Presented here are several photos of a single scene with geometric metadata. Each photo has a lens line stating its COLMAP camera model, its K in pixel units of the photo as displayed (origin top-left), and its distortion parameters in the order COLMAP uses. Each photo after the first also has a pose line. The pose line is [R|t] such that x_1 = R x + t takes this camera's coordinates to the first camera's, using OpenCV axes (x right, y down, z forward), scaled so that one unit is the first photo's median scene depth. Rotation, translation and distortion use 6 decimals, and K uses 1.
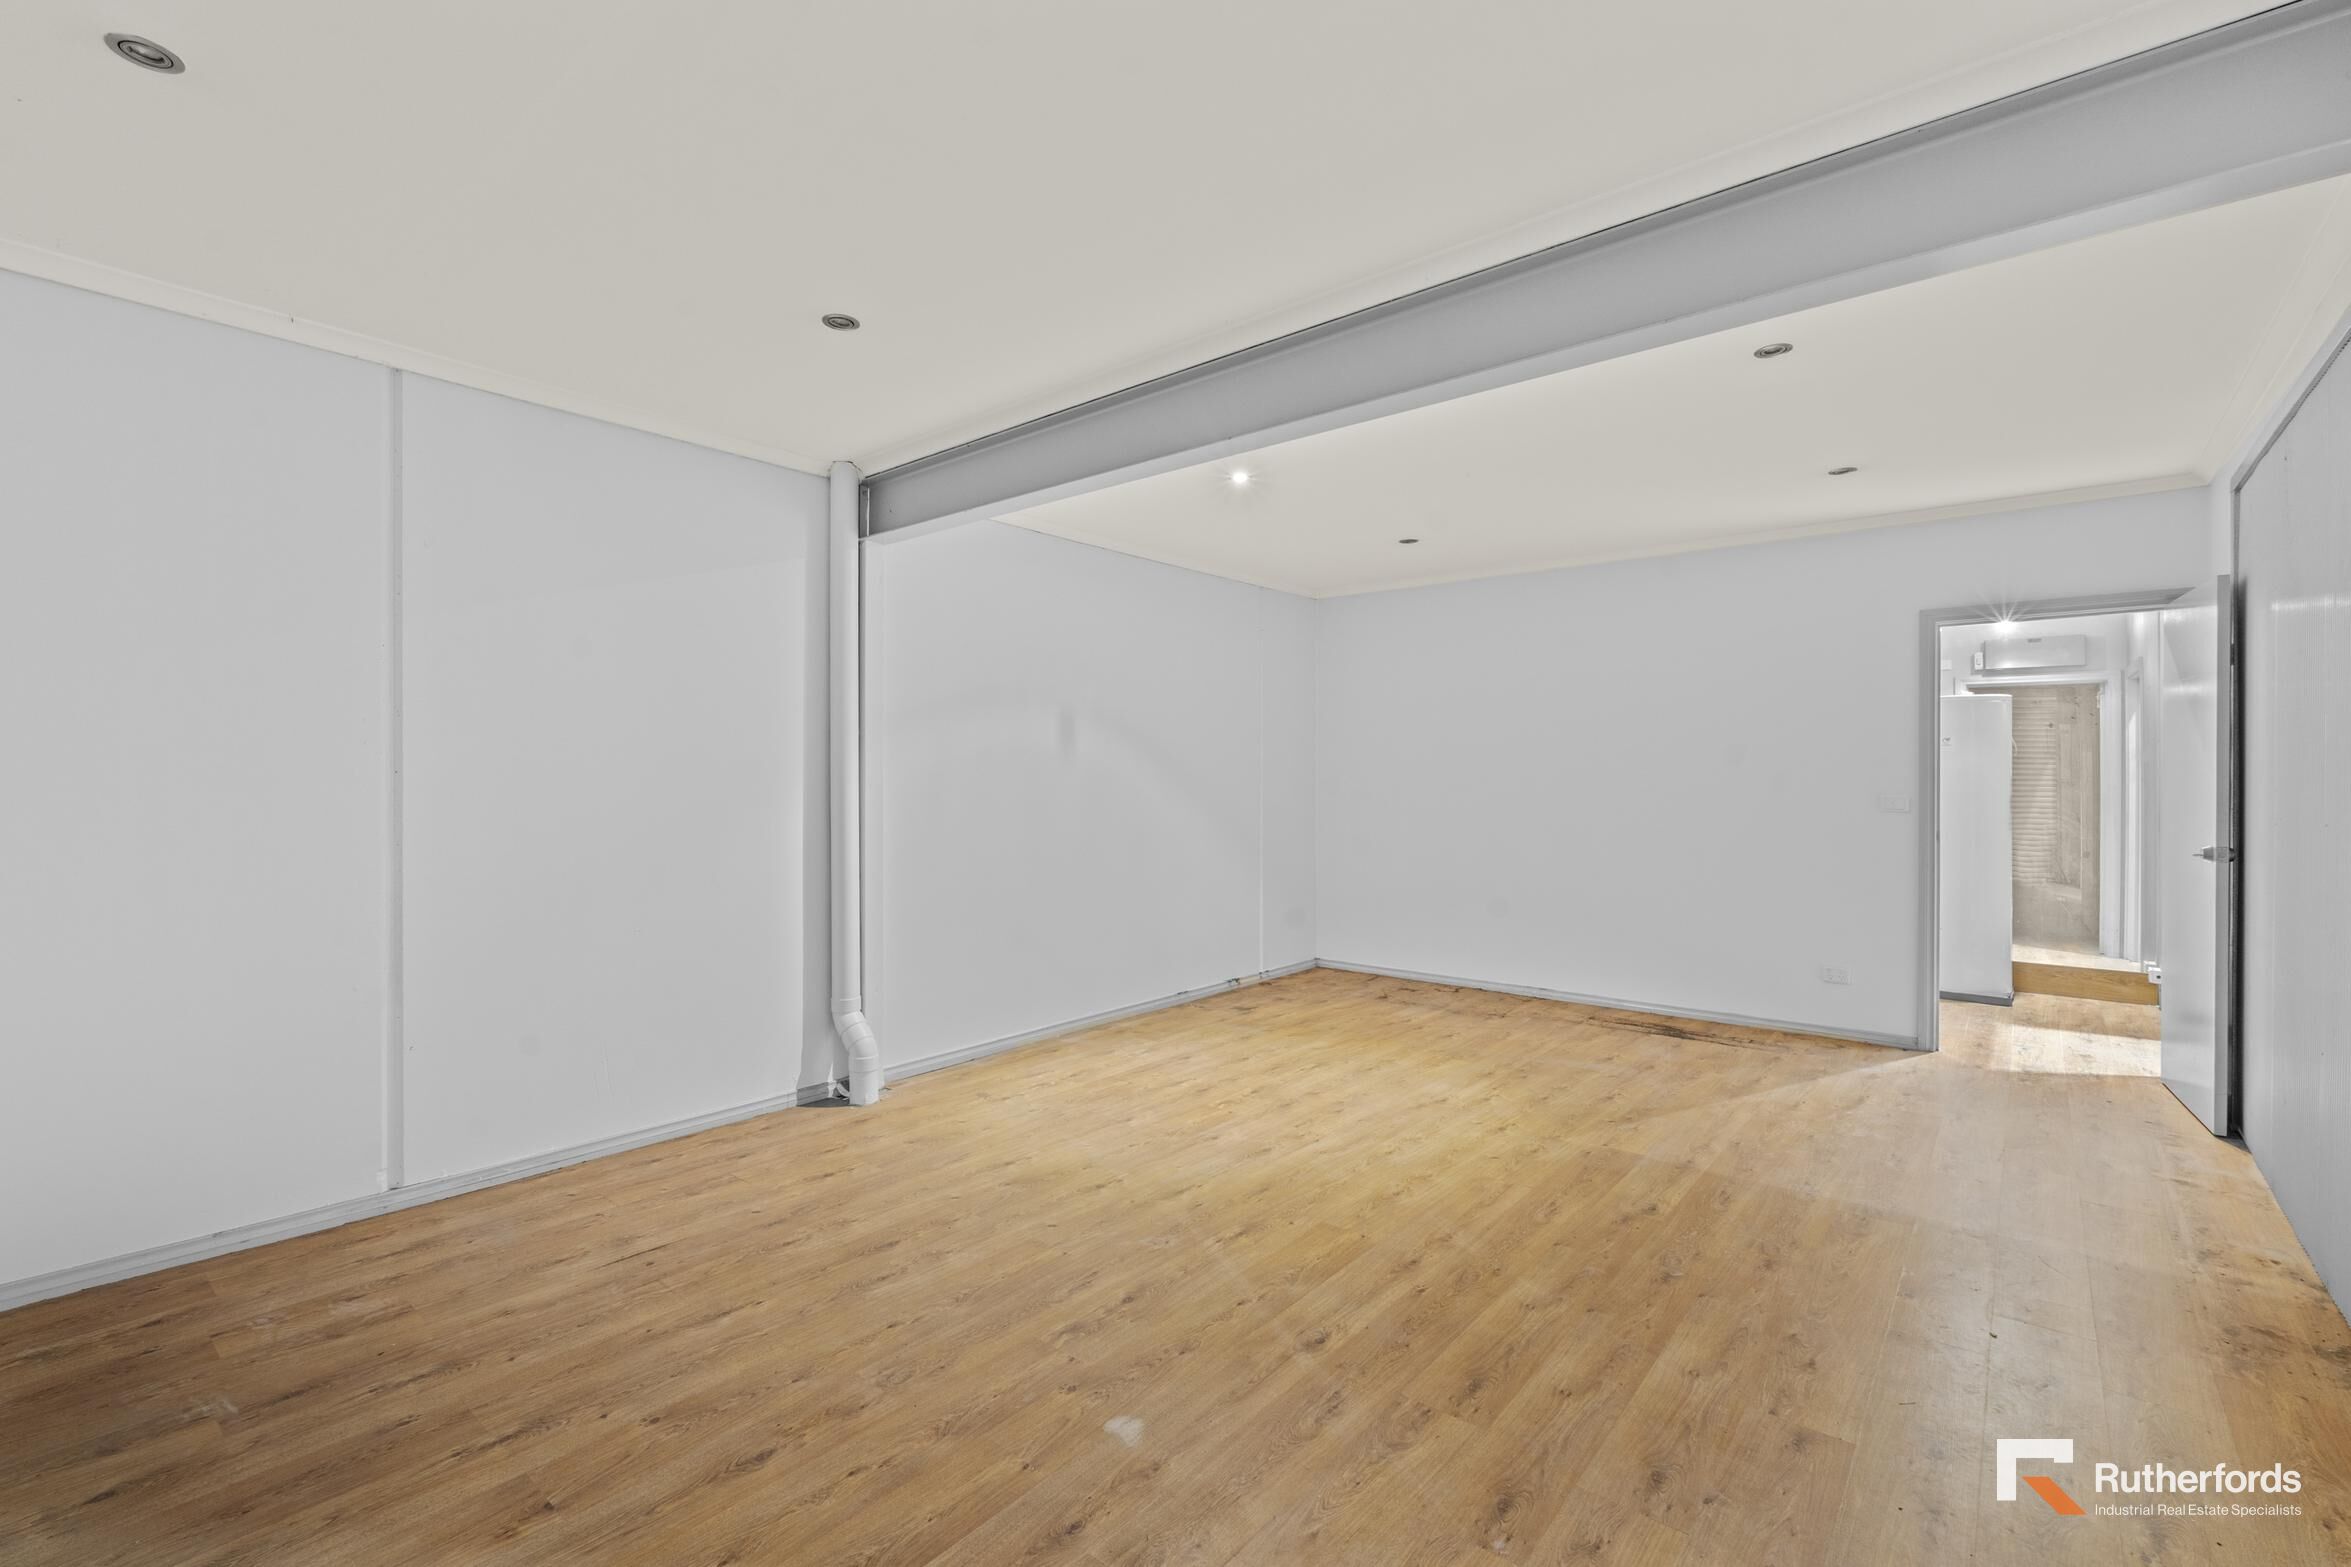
lens RADIAL K [[1018.2, 0, 1175.5], [0, 1018.2, 783.5], [0, 0, 1]] dist [-0.000943, -0.000262]
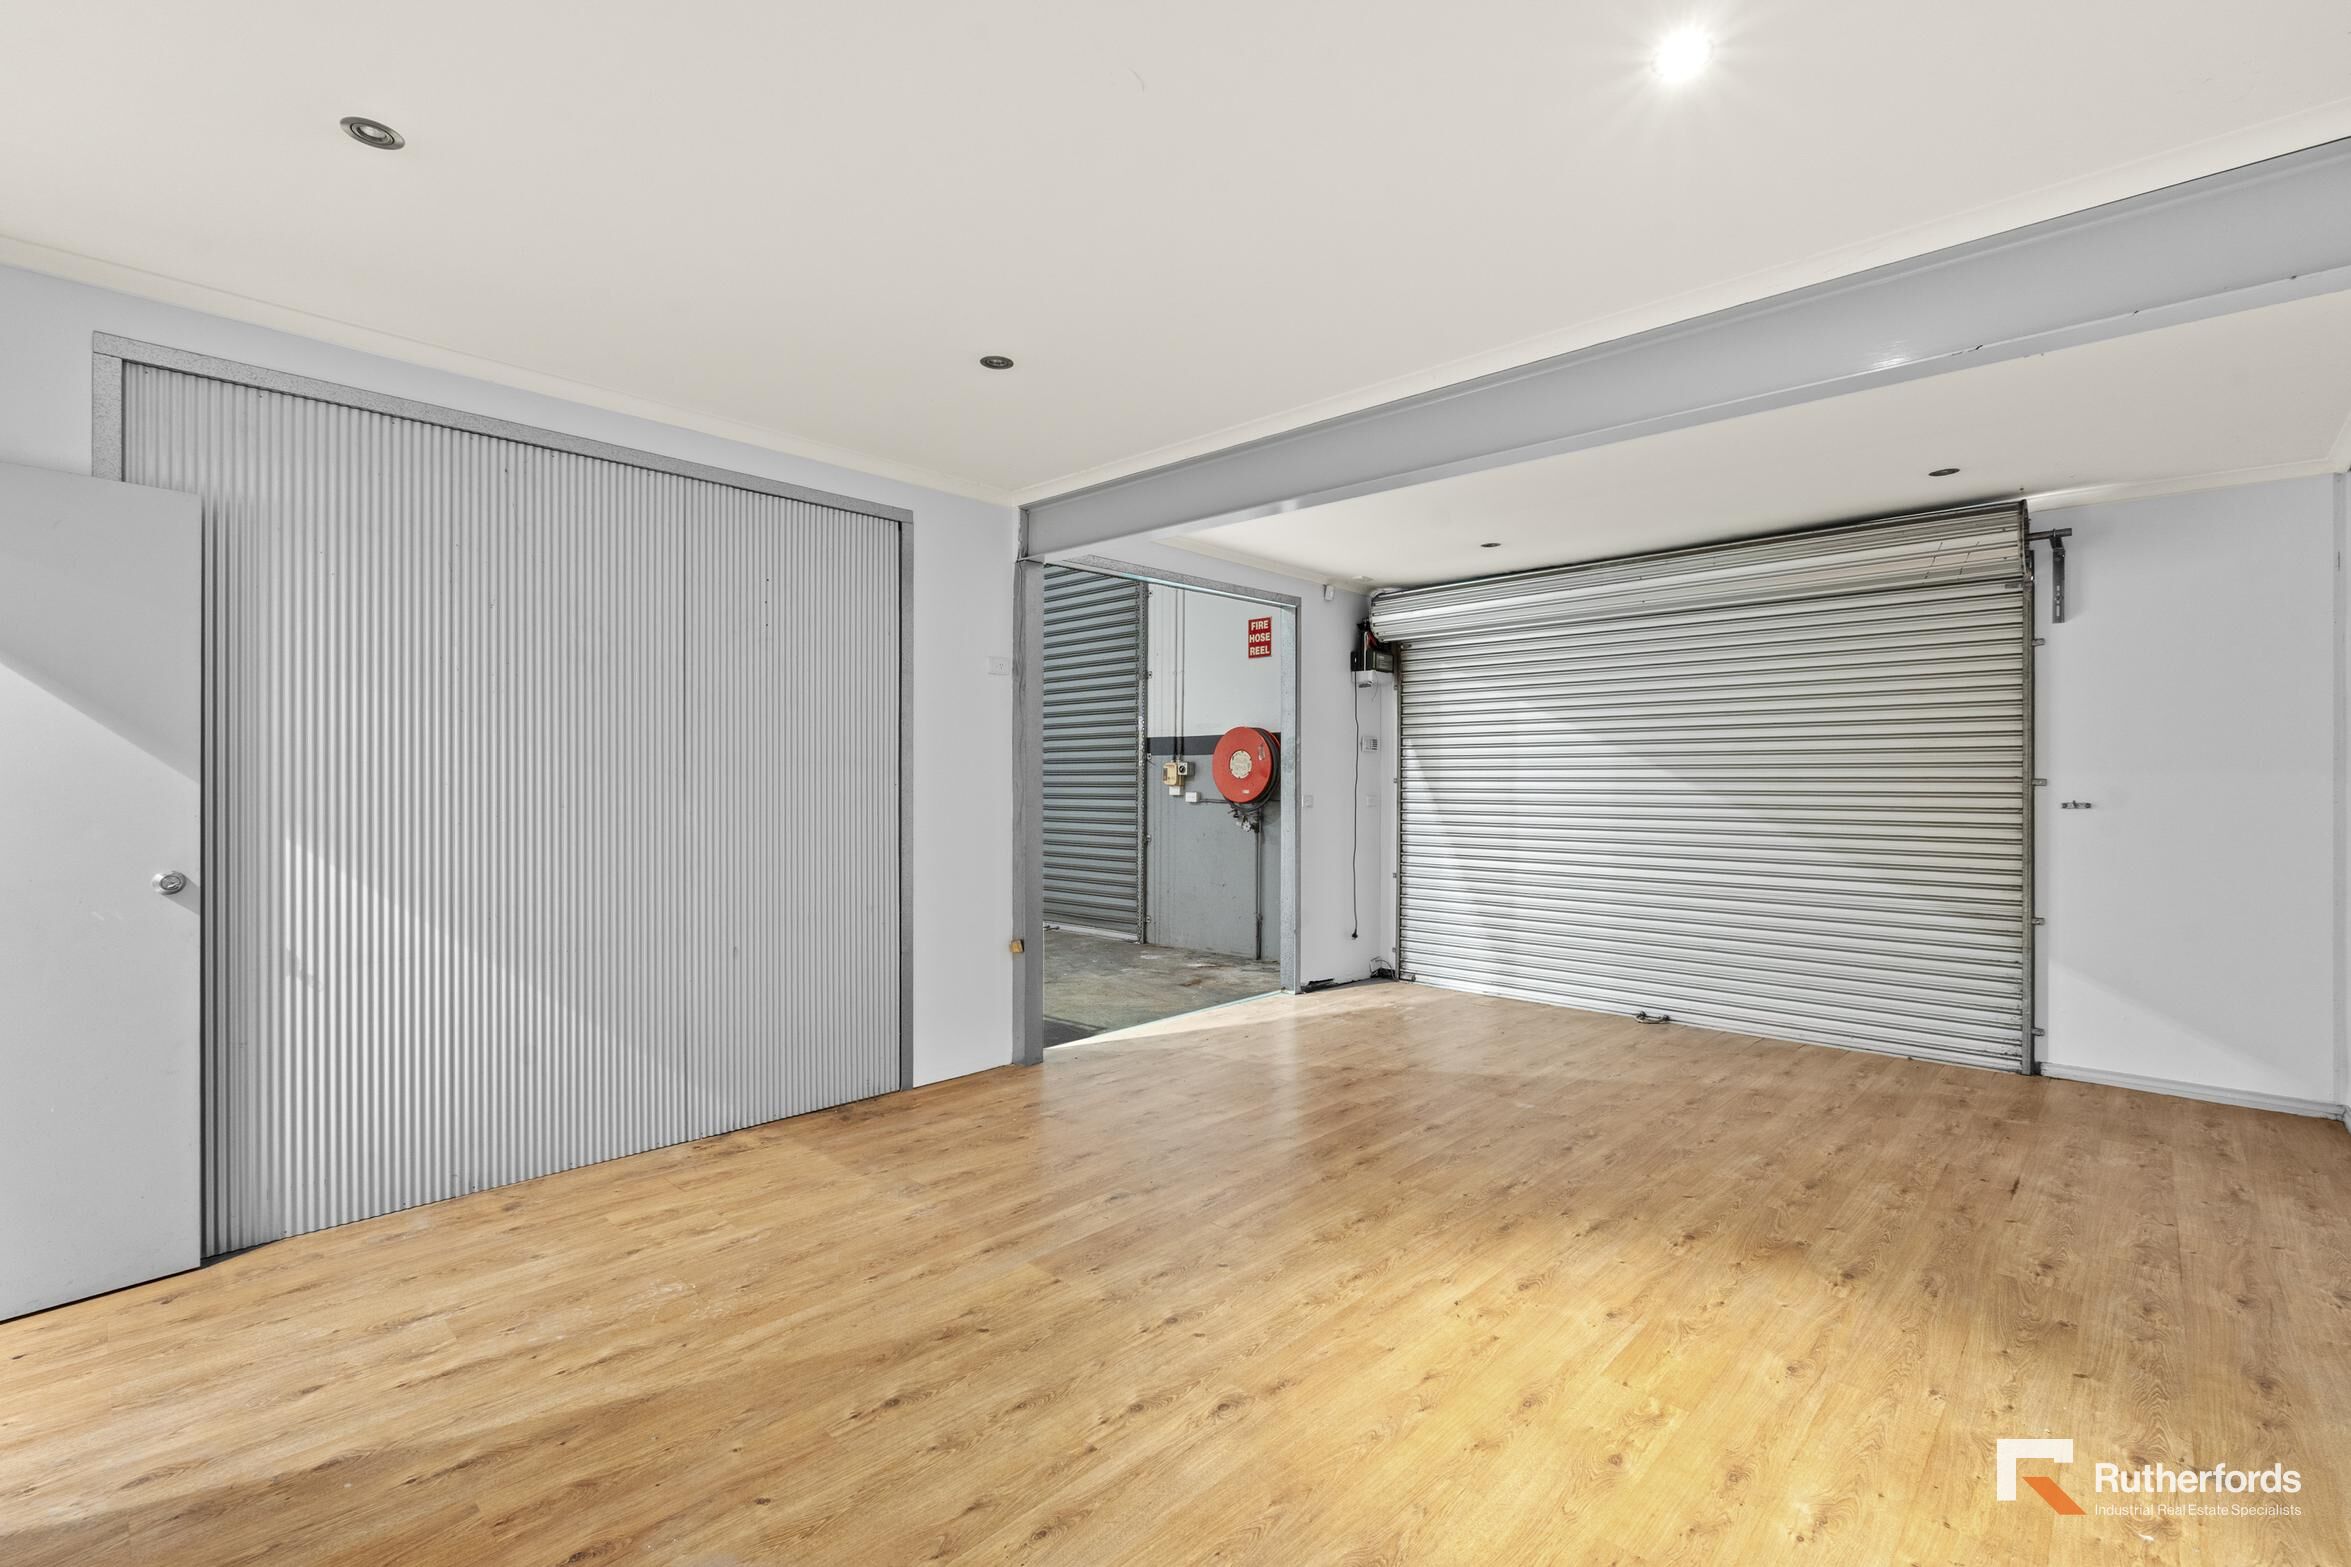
lens RADIAL K [[1018.2, 0, 1175.5], [0, 1018.2, 783.5], [0, 0, 1]] dist [-0.000943, -0.000262]
pose [[-0.998026, -0.007391, 0.062359, 0.332087], [-0.007175, 0.999967, 0.003684, -0.006490], [-0.062385, 0.003229, -0.998047, 1.950635]]
